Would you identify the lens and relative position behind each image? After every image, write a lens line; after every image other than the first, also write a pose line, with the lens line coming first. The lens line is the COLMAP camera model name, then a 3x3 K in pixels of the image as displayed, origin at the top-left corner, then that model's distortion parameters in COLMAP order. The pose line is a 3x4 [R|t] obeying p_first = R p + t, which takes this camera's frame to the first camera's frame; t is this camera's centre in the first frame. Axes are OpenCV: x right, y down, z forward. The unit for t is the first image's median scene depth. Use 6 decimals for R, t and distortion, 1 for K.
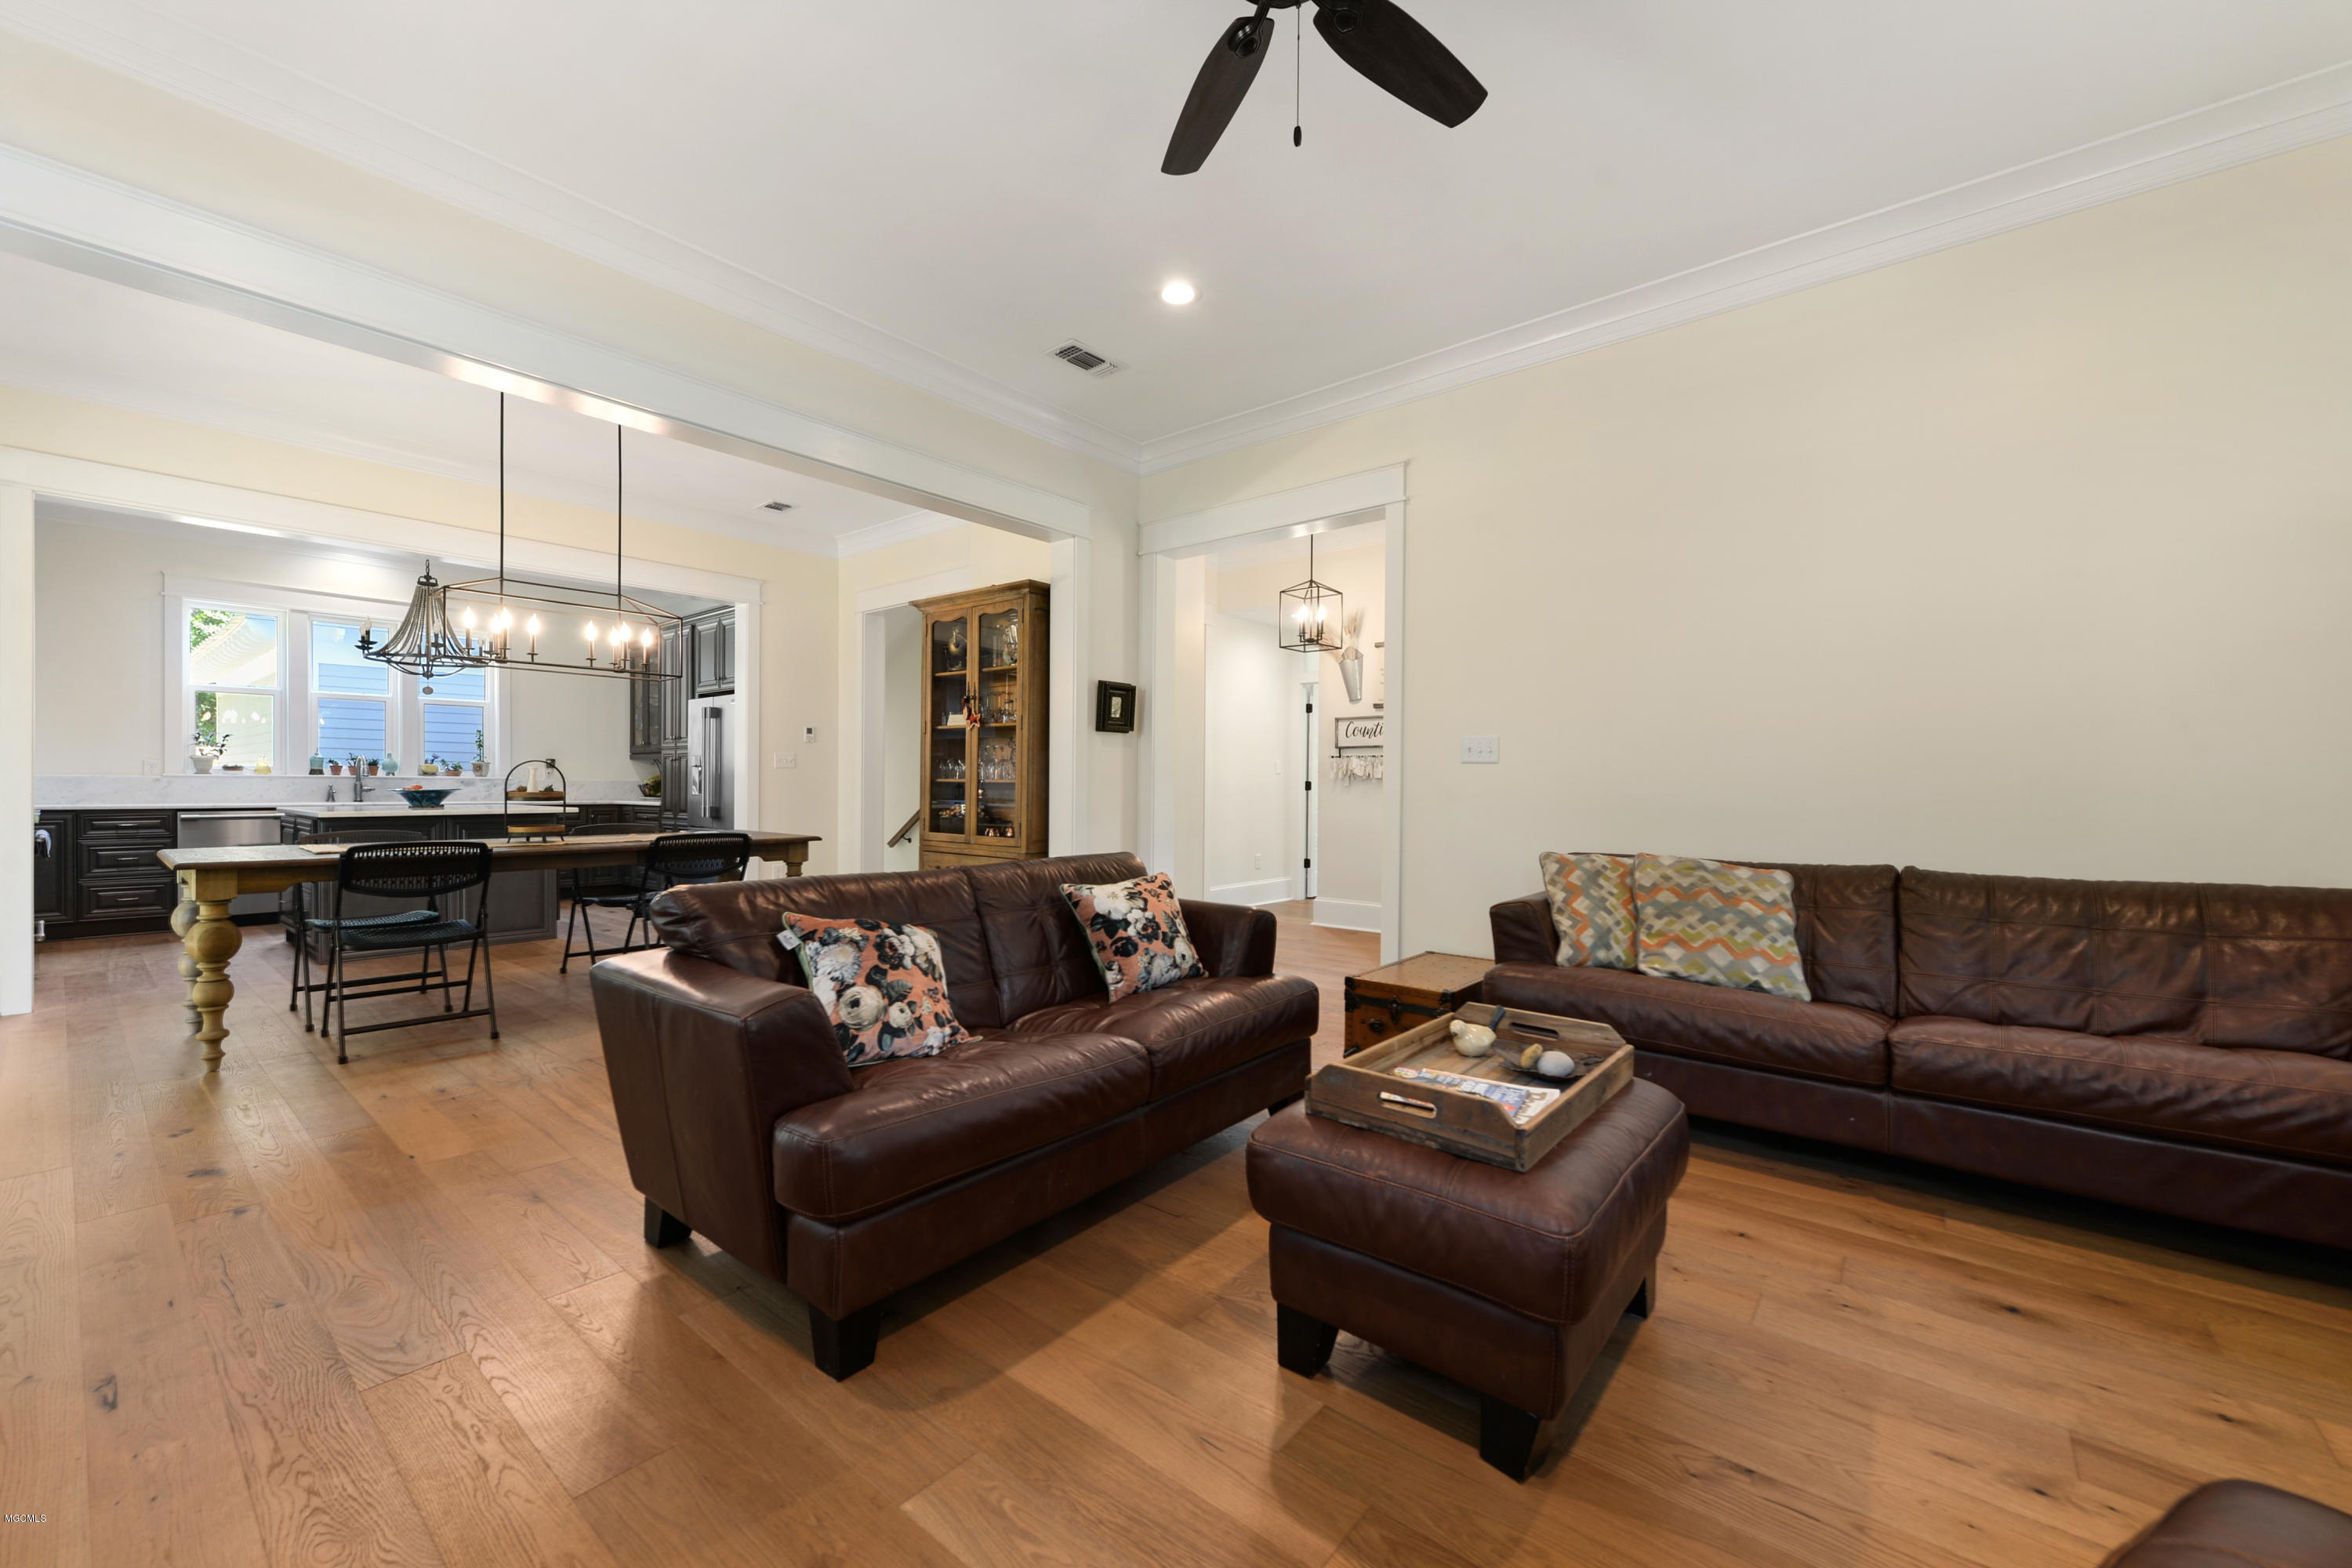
lens RADIAL K [[930.8, 0, 1176.0], [0, 930.8, 784.0], [0, 0, 1]] dist [0.000887, 0.000267]
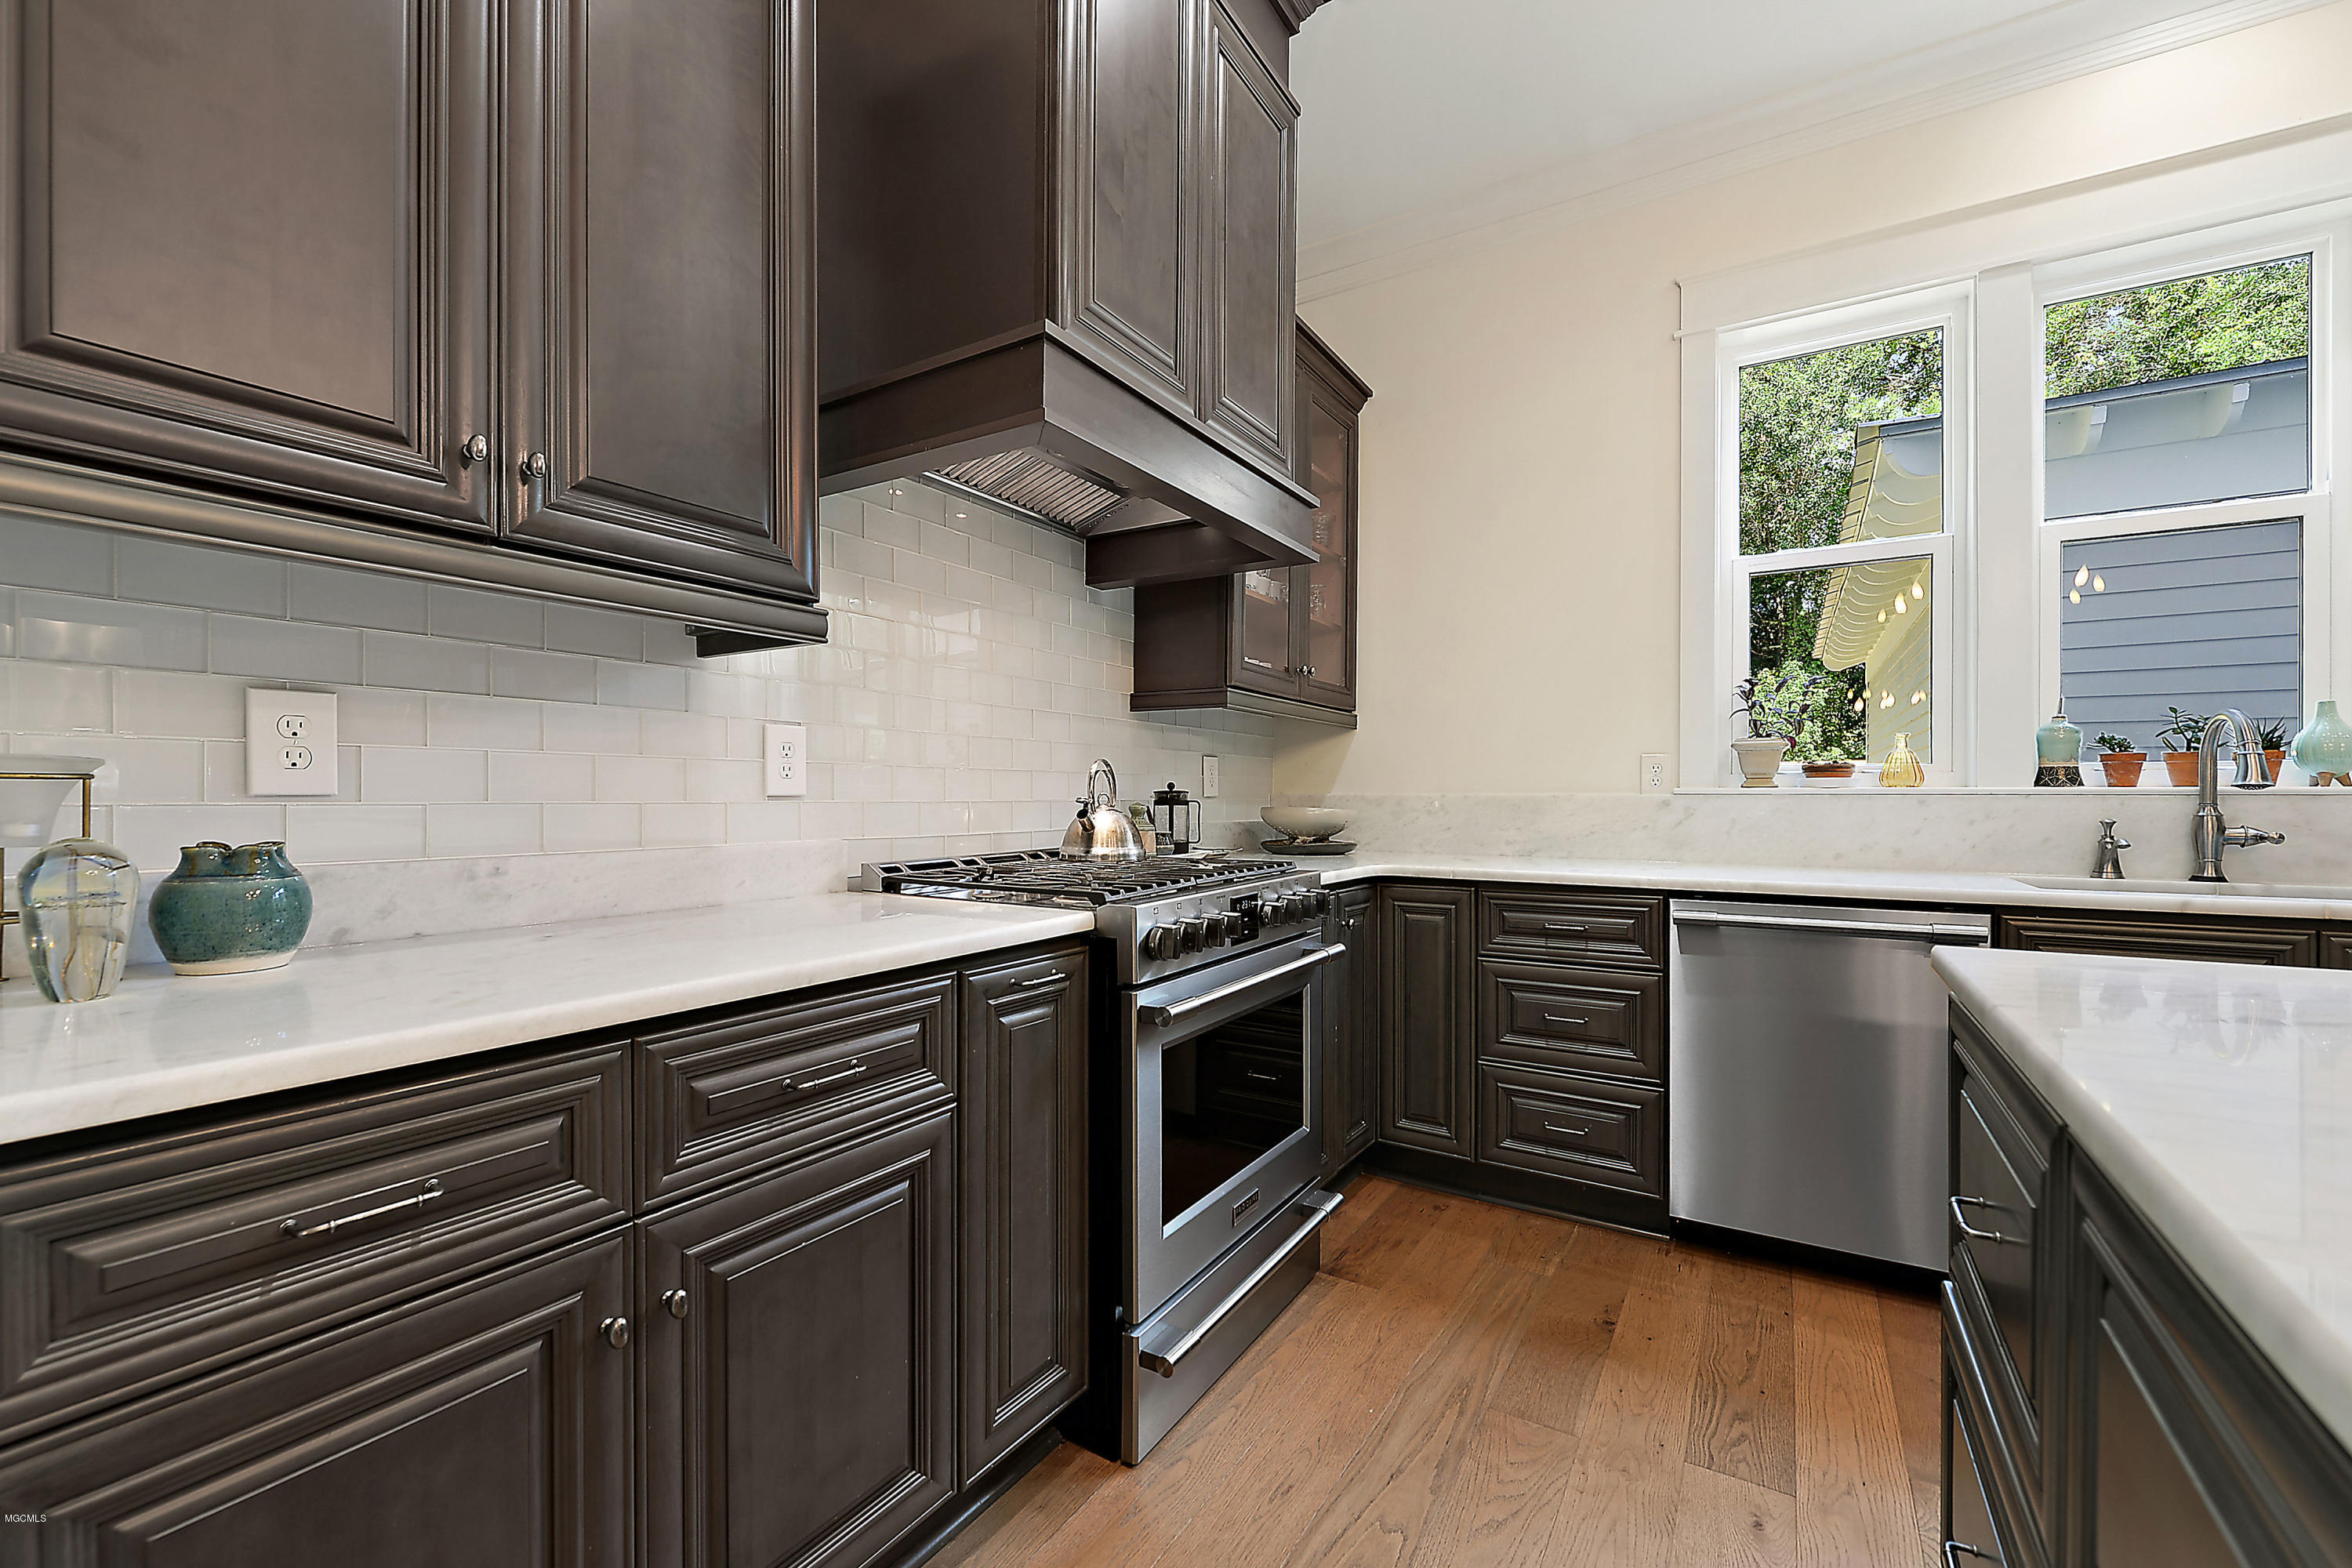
lens RADIAL K [[972.3, 0, 1168.5], [0, 972.3, 797.1], [0, 0, 1]] dist [-0.000988, -0.000052]
pose [[0.133614, -0.006622, -0.991011, -0.642115], [-0.004652, 0.999962, -0.007309, -0.002601], [0.991023, 0.005587, 0.133578, 0.664319]]
